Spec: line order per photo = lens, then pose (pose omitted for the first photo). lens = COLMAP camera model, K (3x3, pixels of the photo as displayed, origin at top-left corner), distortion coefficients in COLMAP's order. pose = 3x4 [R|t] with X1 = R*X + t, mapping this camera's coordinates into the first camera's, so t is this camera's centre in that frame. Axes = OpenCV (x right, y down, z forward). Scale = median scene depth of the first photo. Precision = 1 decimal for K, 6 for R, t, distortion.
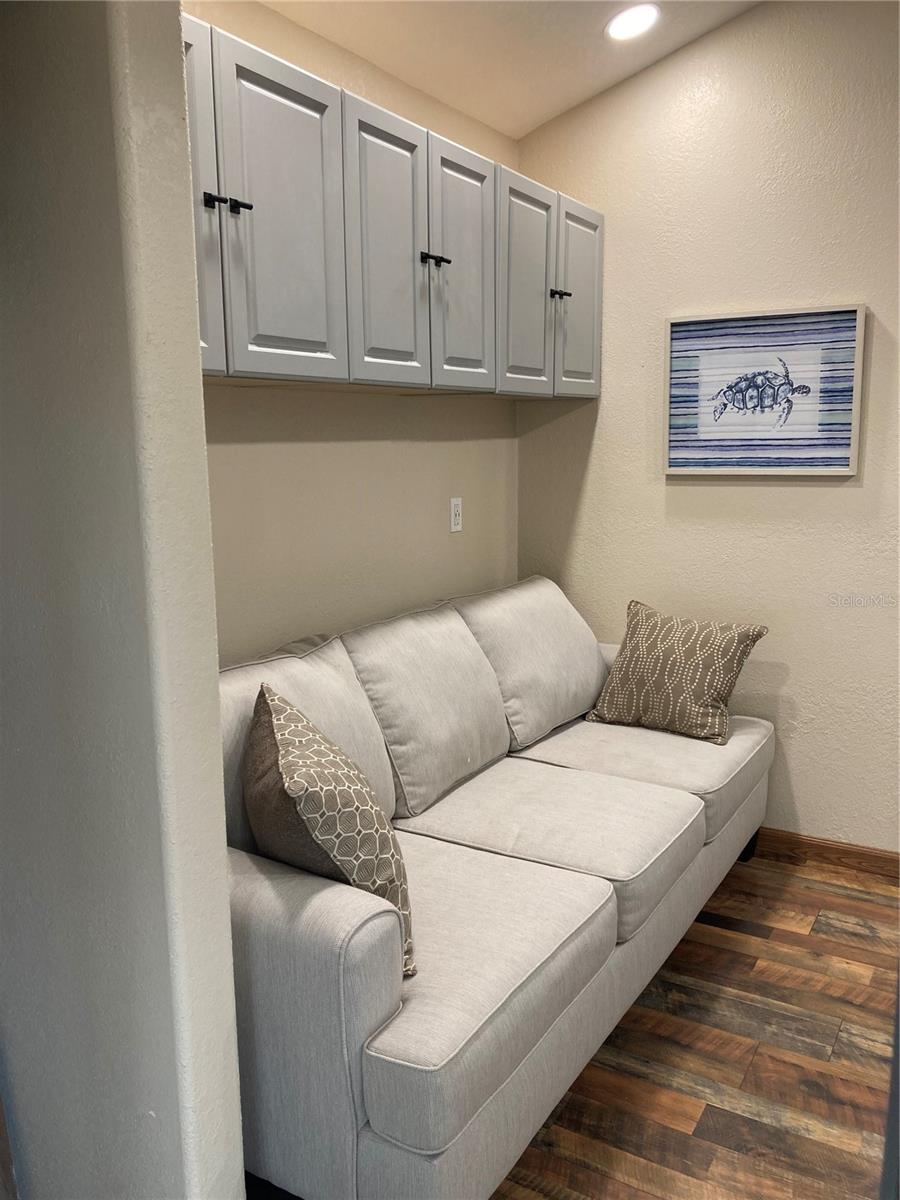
lens RADIAL K [[972.9, 0, 450.0], [0, 972.9, 600.0], [0, 0, 1]] dist [-0.001370, 0.011856]
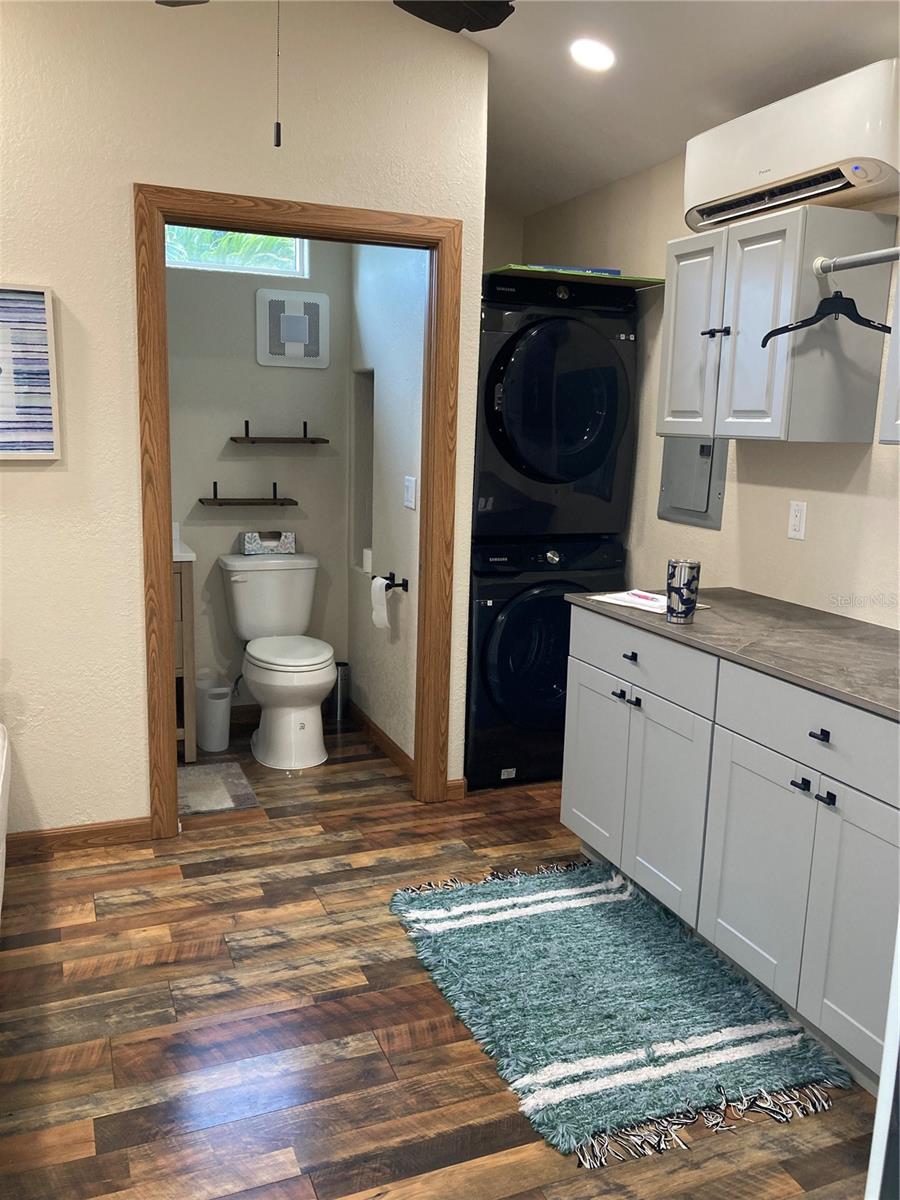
lens RADIAL K [[982.9, 0, 450.0], [0, 982.9, 600.0], [0, 0, 1]] dist [-0.008934, -0.004276]
pose [[0.590436, -0.120209, 0.798083, -0.177860], [0.106975, 0.991777, 0.070242, -0.014198], [-0.799964, 0.043901, 0.598440, 0.091326]]
